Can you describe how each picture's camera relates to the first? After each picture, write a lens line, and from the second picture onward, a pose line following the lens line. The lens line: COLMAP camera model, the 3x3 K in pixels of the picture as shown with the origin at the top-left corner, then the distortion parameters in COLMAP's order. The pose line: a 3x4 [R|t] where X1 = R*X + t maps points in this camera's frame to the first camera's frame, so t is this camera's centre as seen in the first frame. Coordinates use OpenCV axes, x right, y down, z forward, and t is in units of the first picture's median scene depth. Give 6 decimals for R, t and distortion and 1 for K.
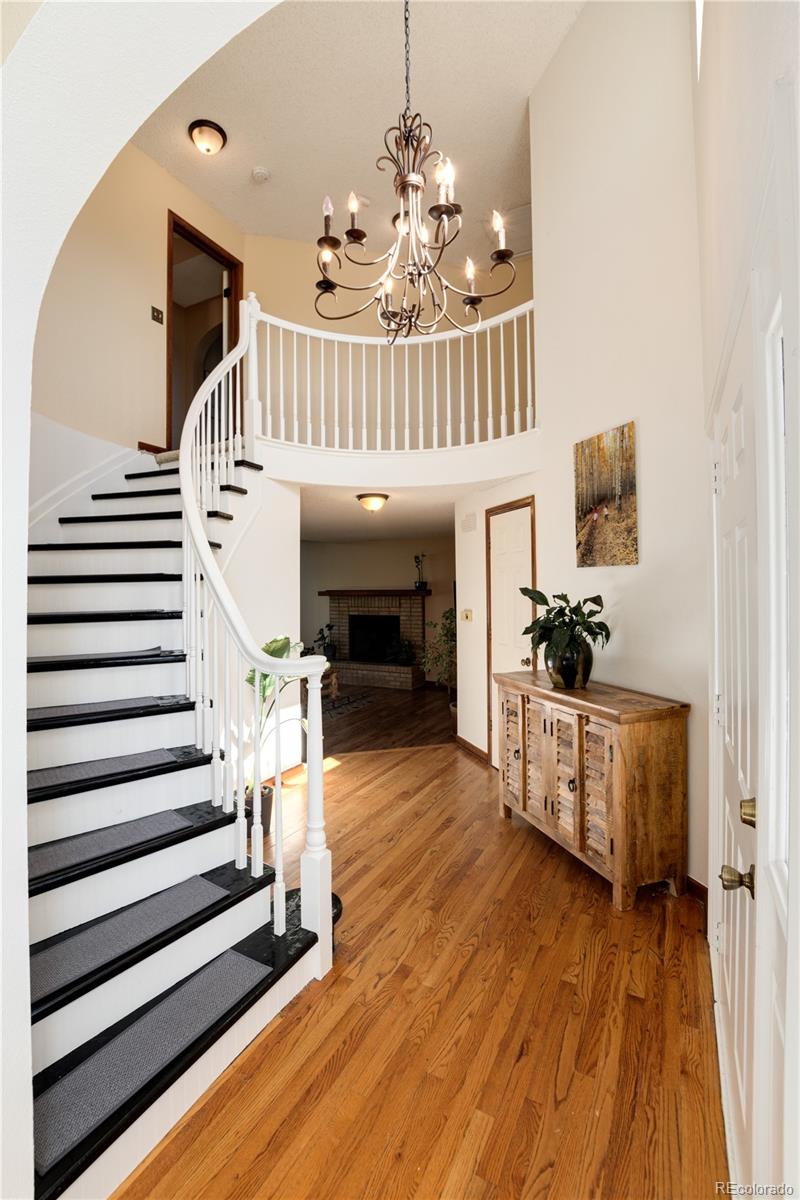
lens RADIAL K [[536.3, 0, 392.3], [0, 536.3, 588.0], [0, 0, 1]] dist [-0.012951, -0.000511]
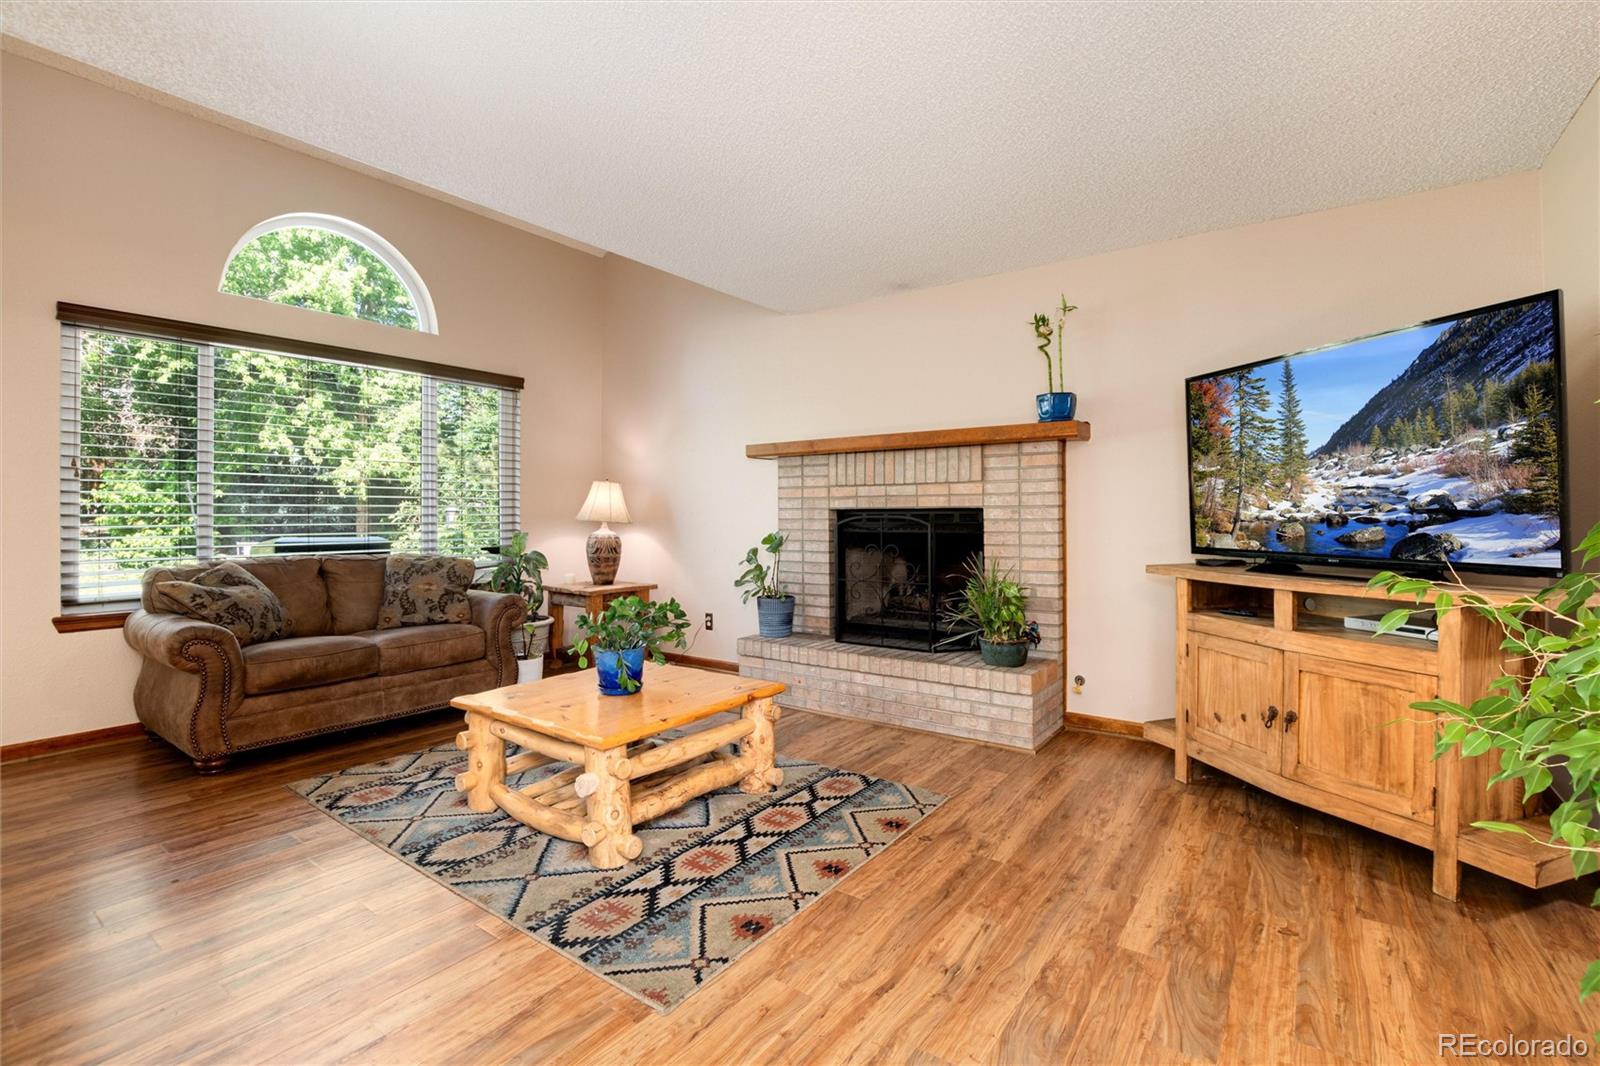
lens RADIAL K [[716.0, 0, 808.6], [0, 716.0, 520.4], [0, 0, 1]] dist [-0.027485, 0.001399]
pose [[0.989750, 0.004162, -0.142748, -0.028784], [-0.003260, 0.999973, 0.006556, 0.057122], [0.142772, -0.006023, 0.989737, 0.559589]]
